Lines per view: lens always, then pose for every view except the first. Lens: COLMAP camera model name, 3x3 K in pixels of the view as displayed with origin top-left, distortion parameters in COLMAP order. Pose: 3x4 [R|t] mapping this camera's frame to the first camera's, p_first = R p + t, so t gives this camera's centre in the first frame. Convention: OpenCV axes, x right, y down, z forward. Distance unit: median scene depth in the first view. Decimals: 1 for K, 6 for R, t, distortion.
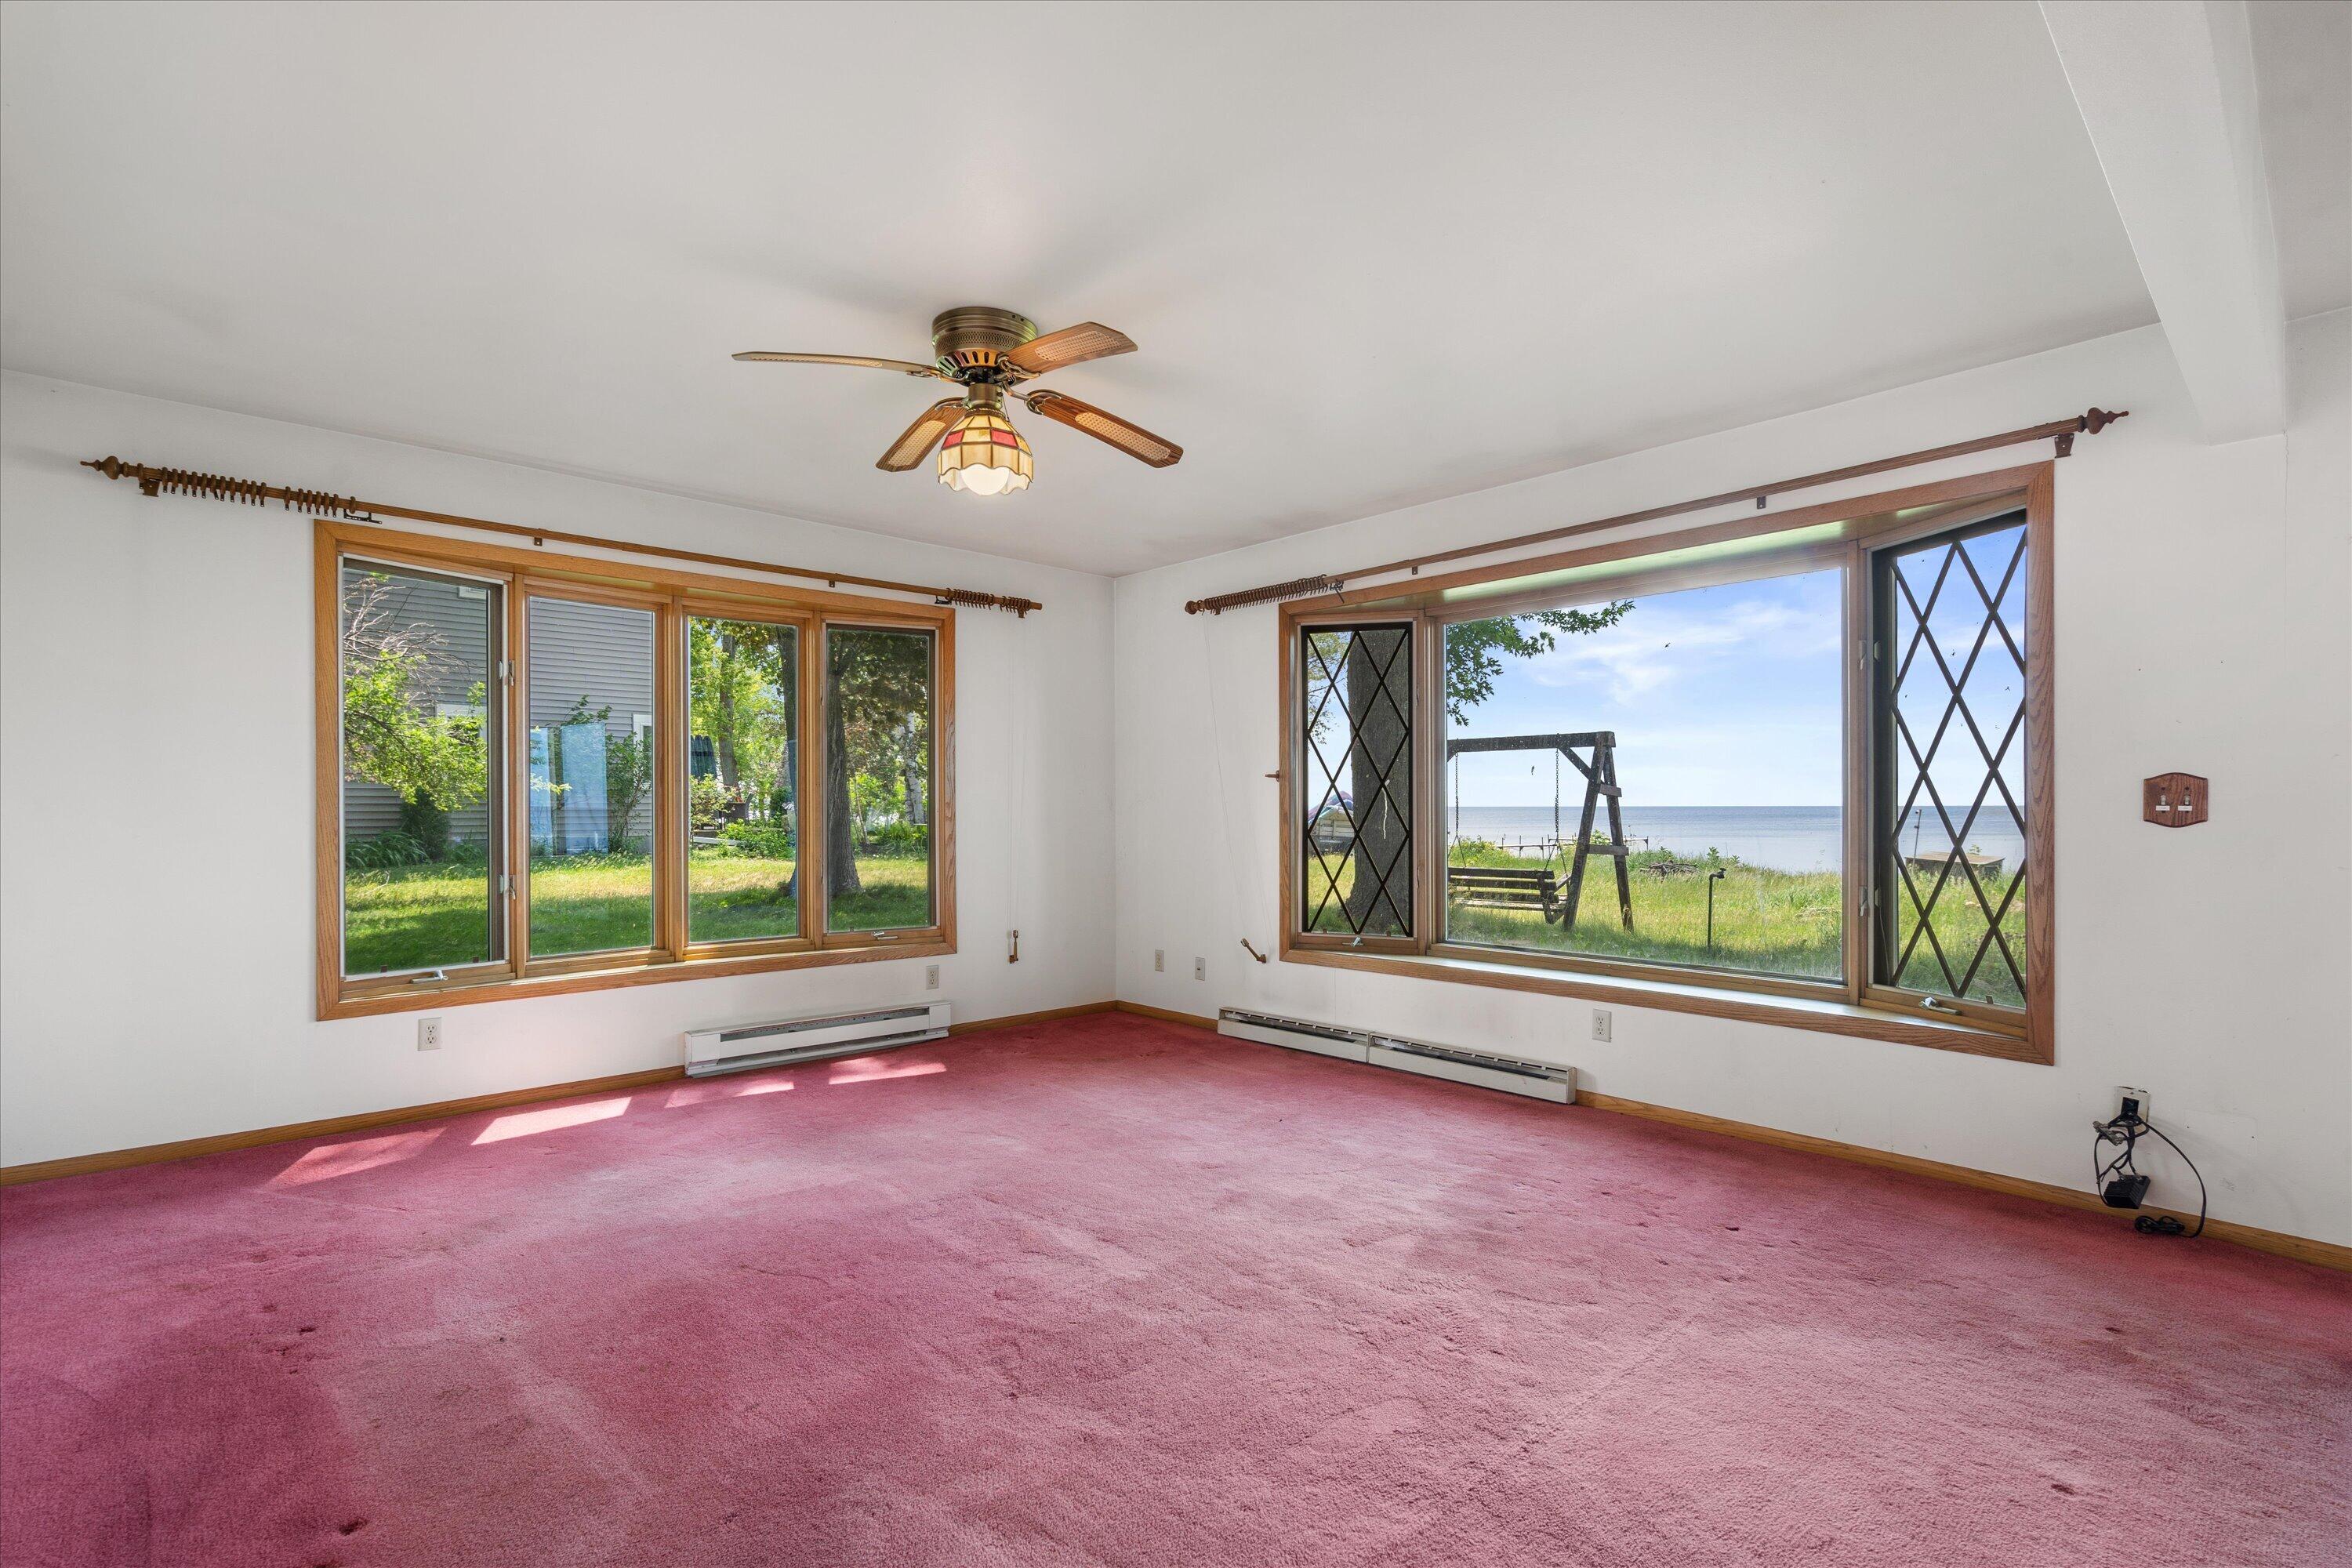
lens RADIAL K [[1069.7, 0, 1178.1], [0, 1069.7, 800.5], [0, 0, 1]] dist [-0.001791, -0.000022]
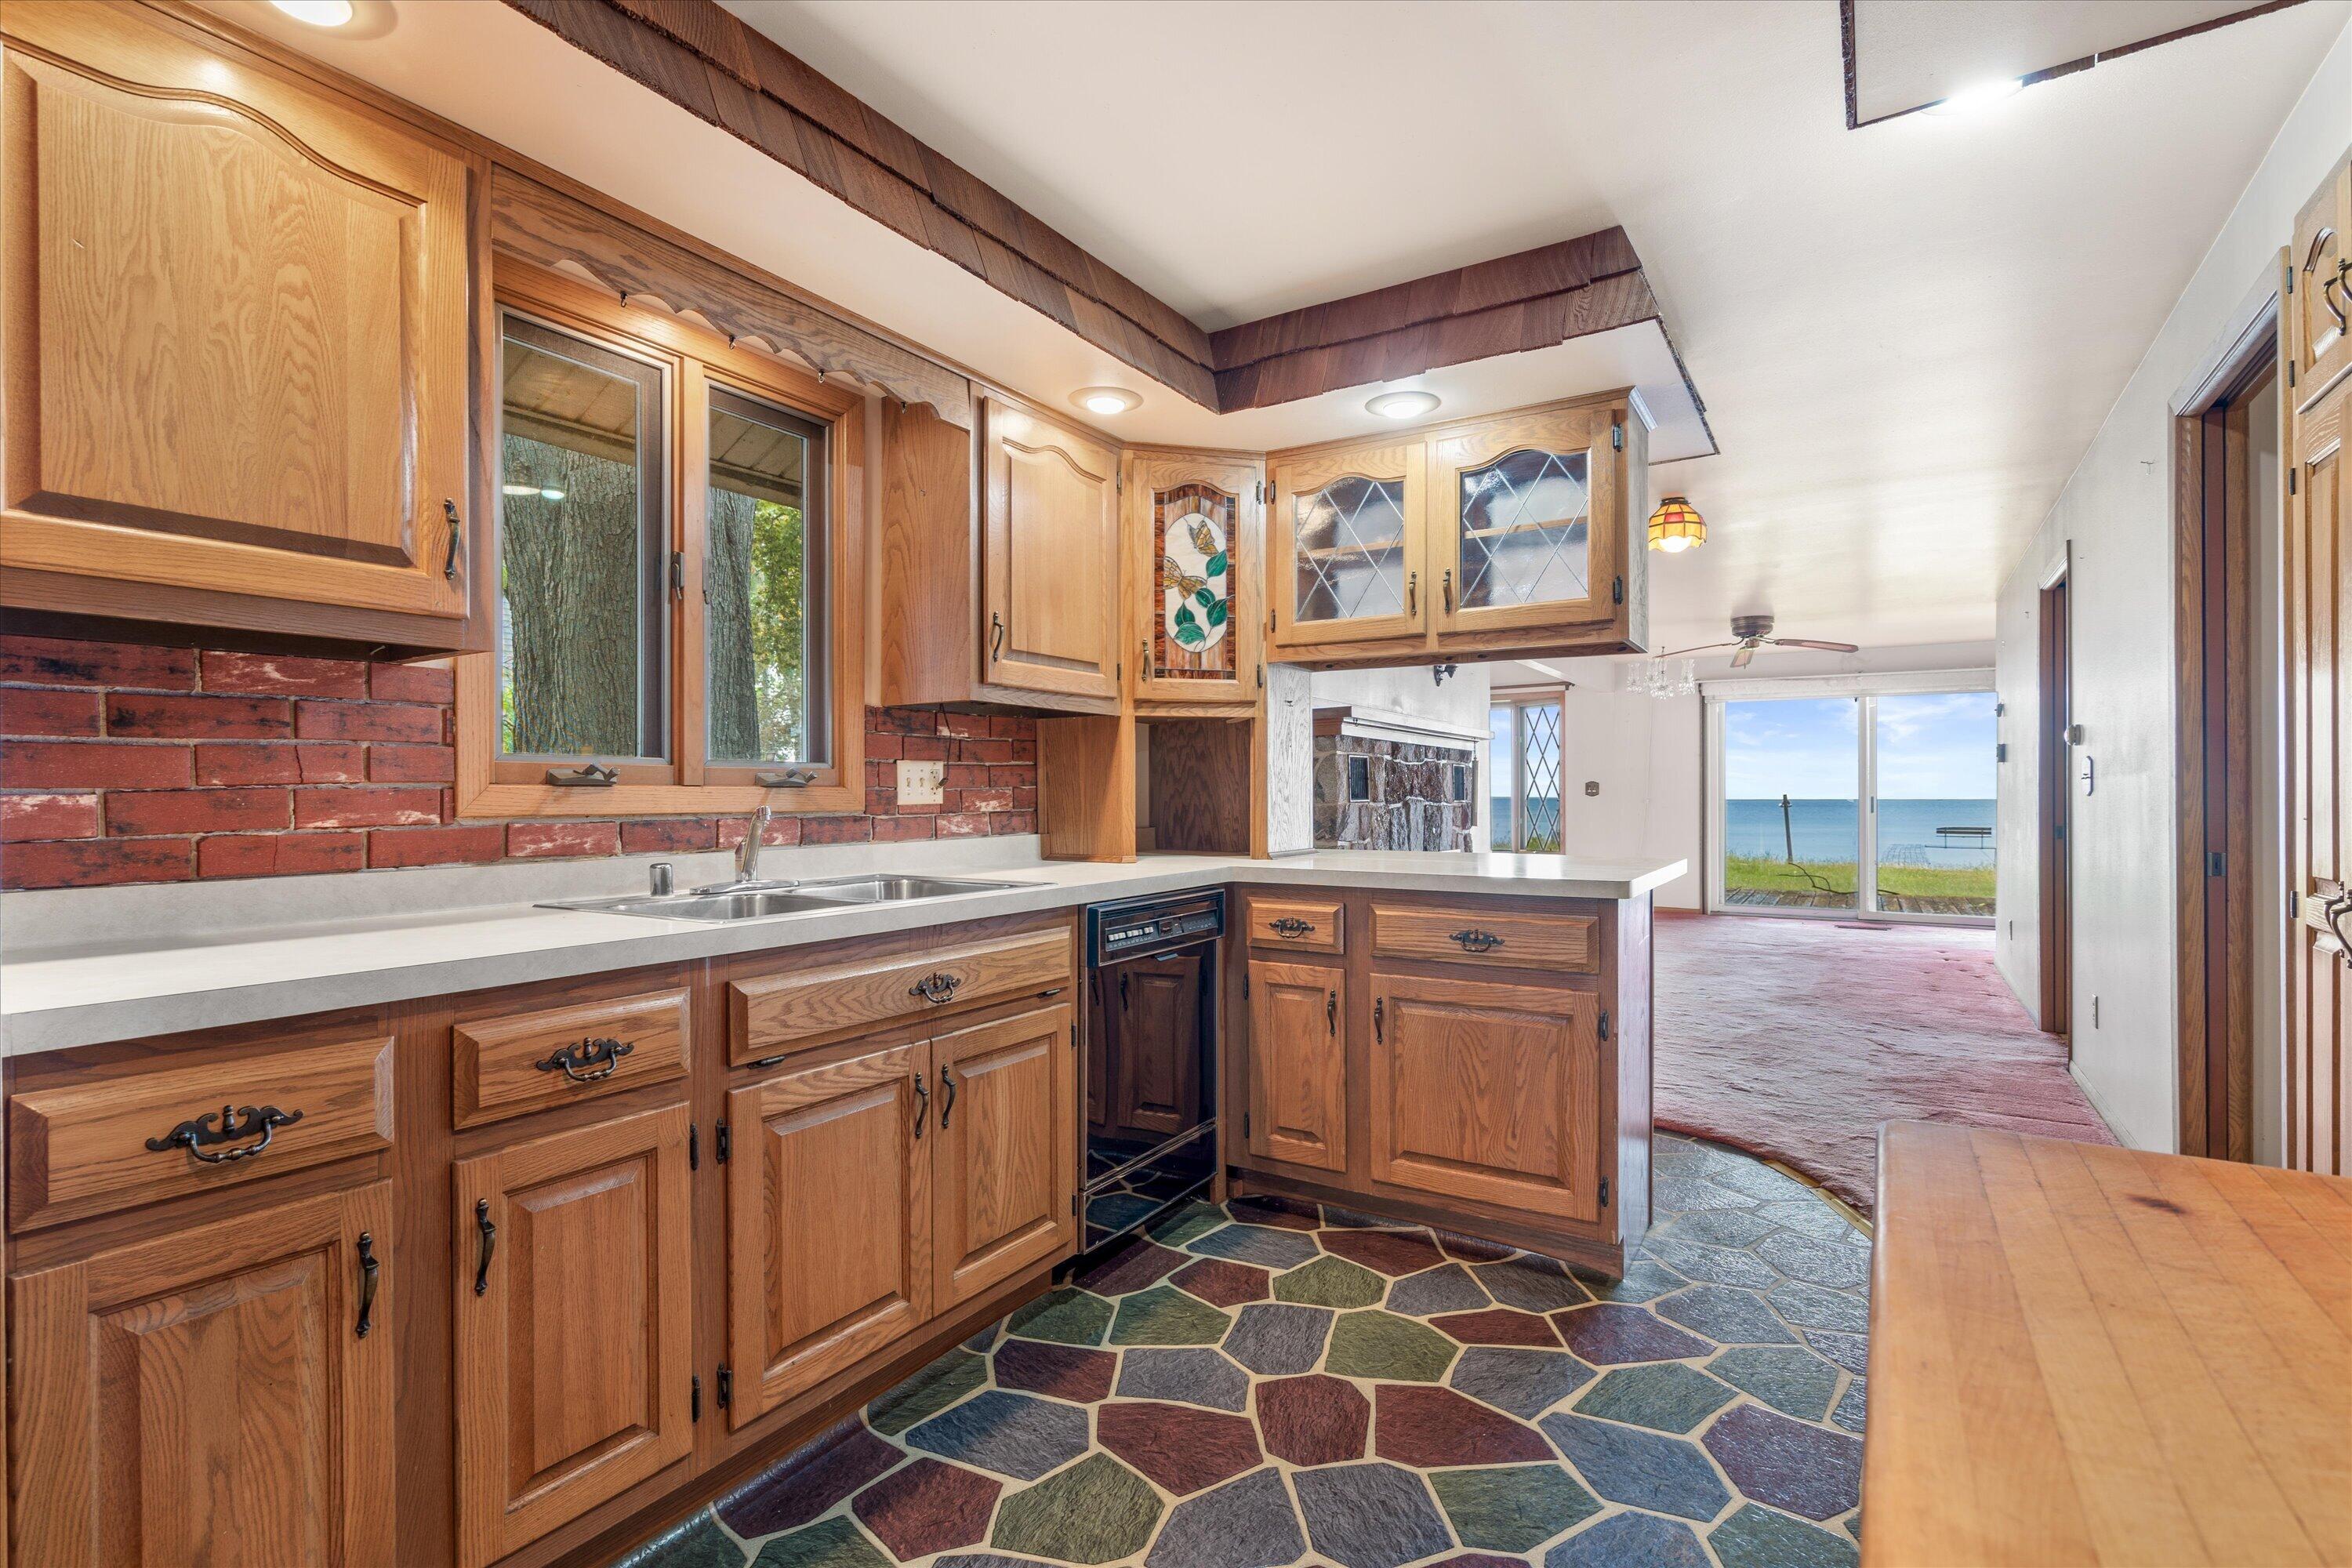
lens RADIAL K [[1107.1, 0, 1172.9], [0, 1107.1, 799.3], [0, 0, 1]] dist [-0.000303, 0.000265]
pose [[0.964691, 0.001591, 0.263378, -0.838344], [-0.003530, 0.999970, 0.006892, 0.008588], [-0.263359, -0.007578, 0.964668, -1.320715]]
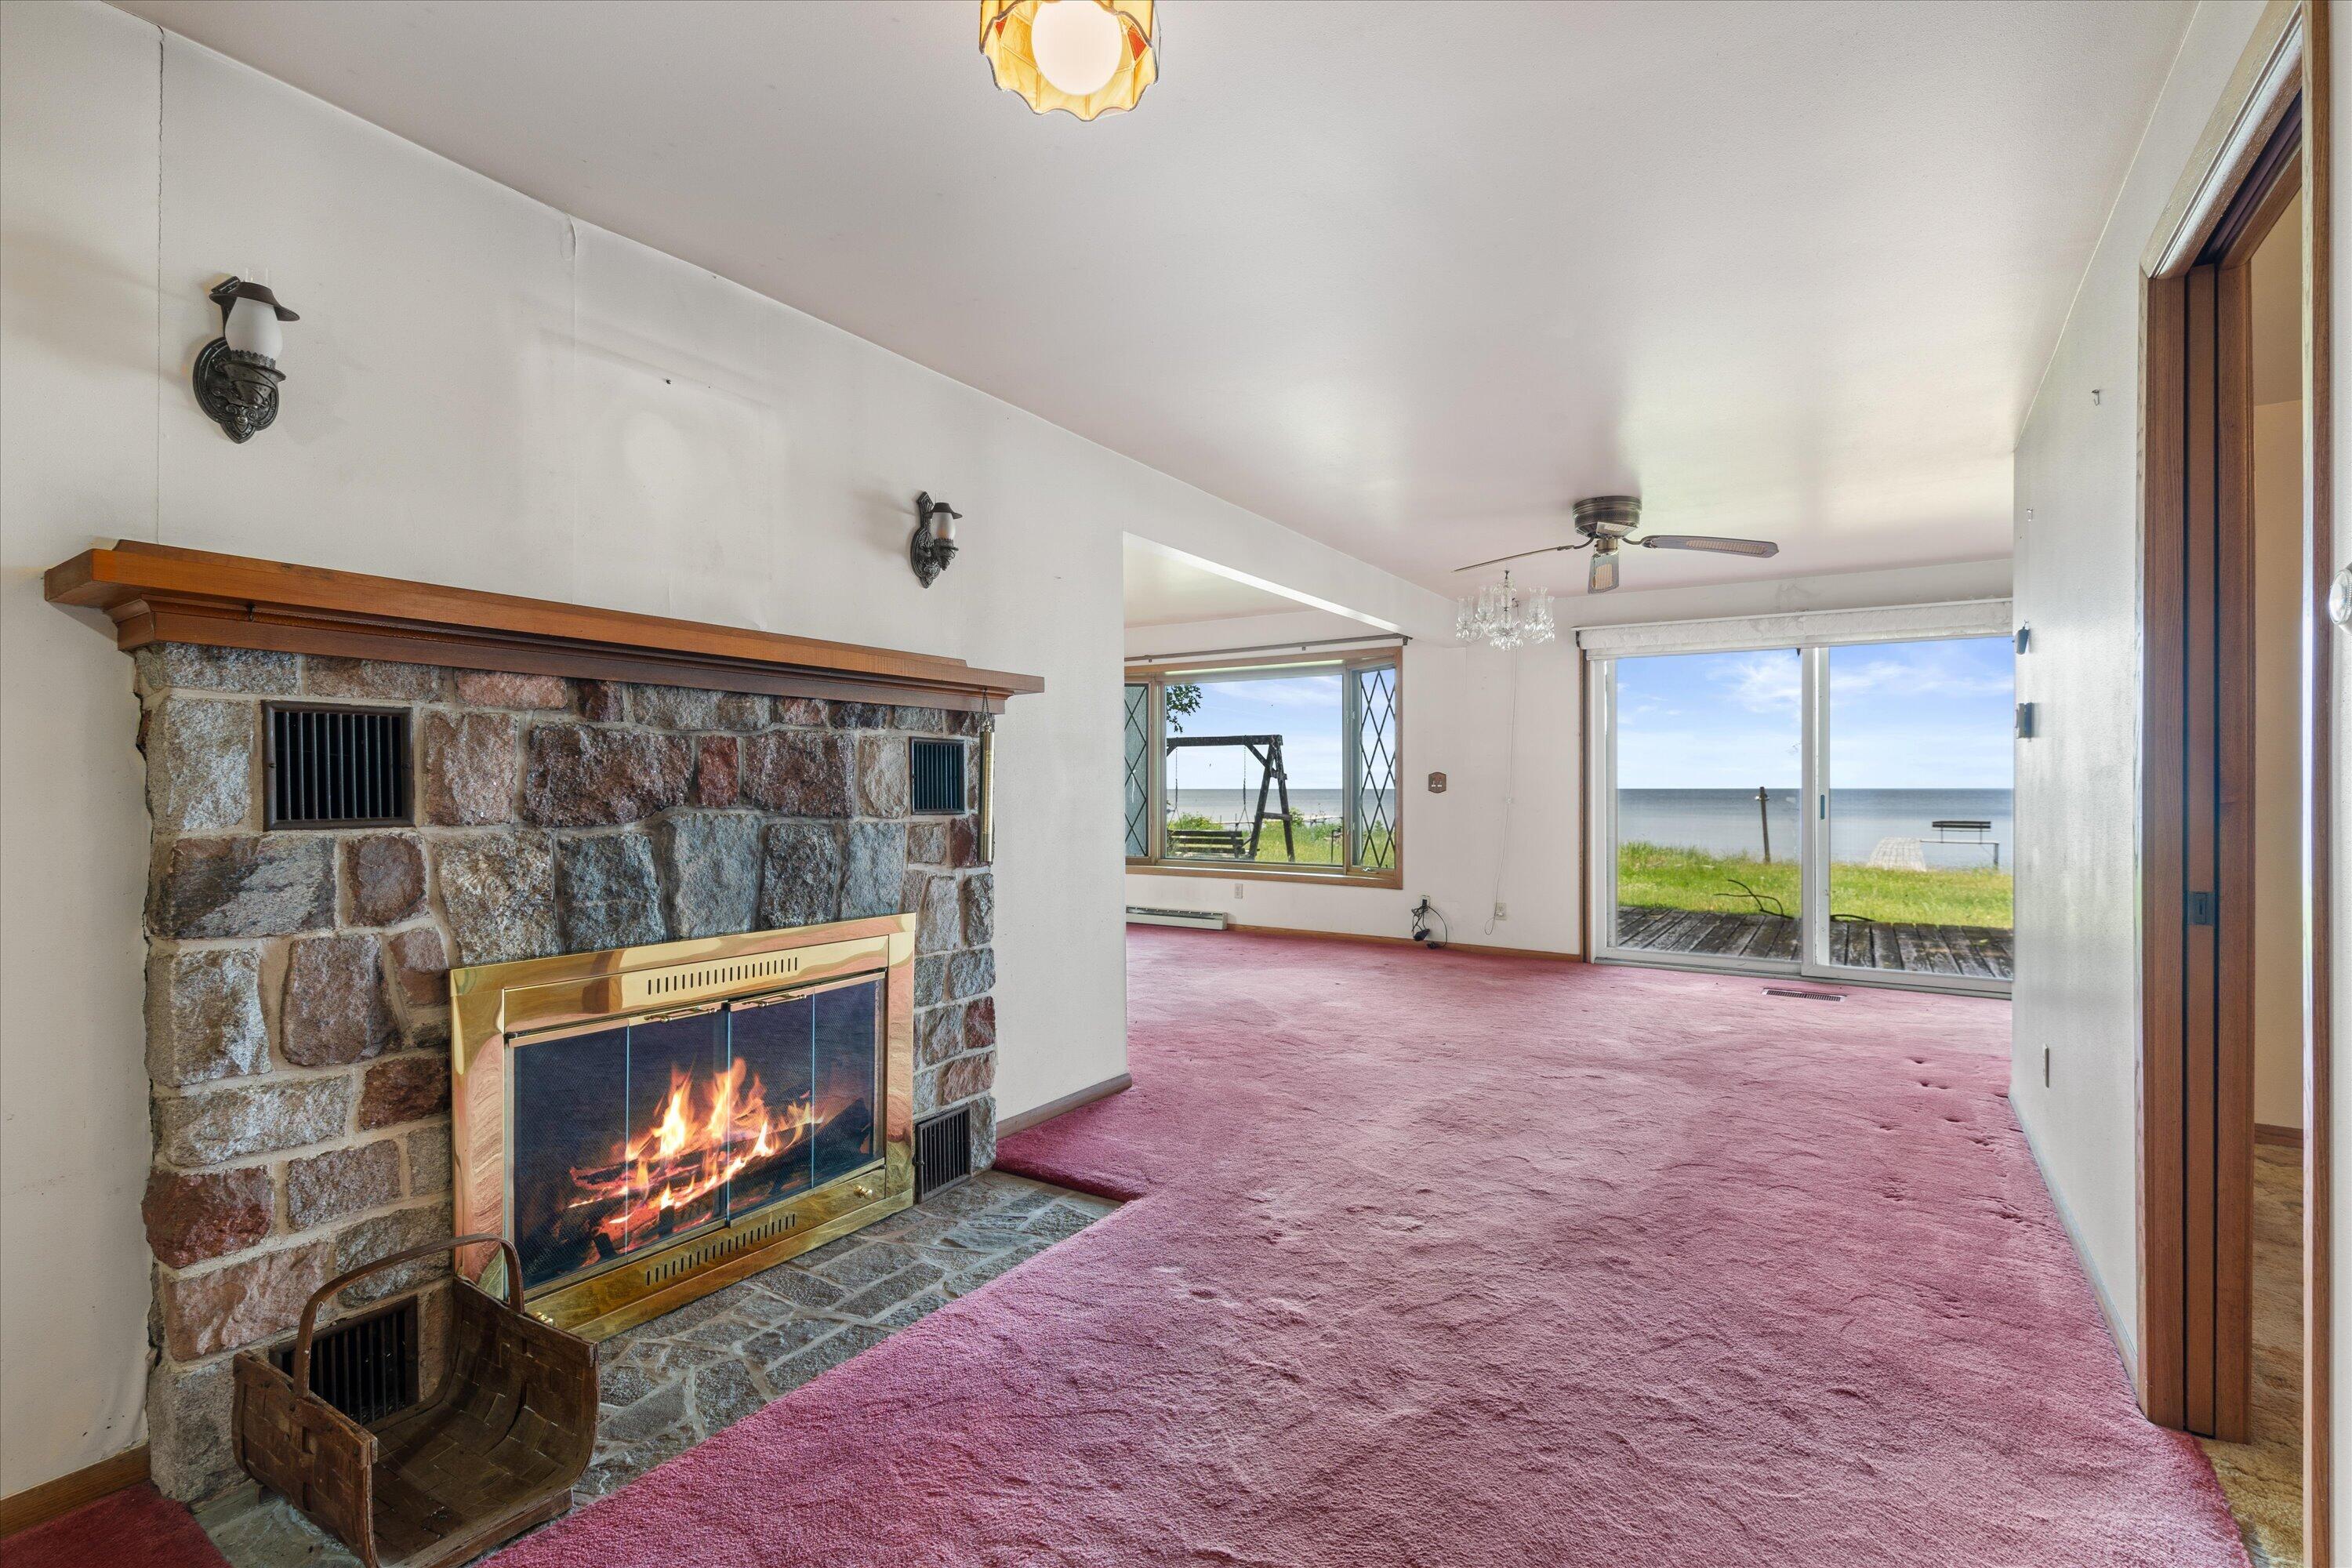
lens RADIAL K [[1069.7, 0, 1178.1], [0, 1069.7, 800.5], [0, 0, 1]] dist [-0.001791, -0.000022]
pose [[0.968001, -0.001295, 0.250942, -0.194960], [-0.003084, 0.999850, 0.017057, 0.000062], [-0.250927, -0.017285, 0.967852, -0.801170]]
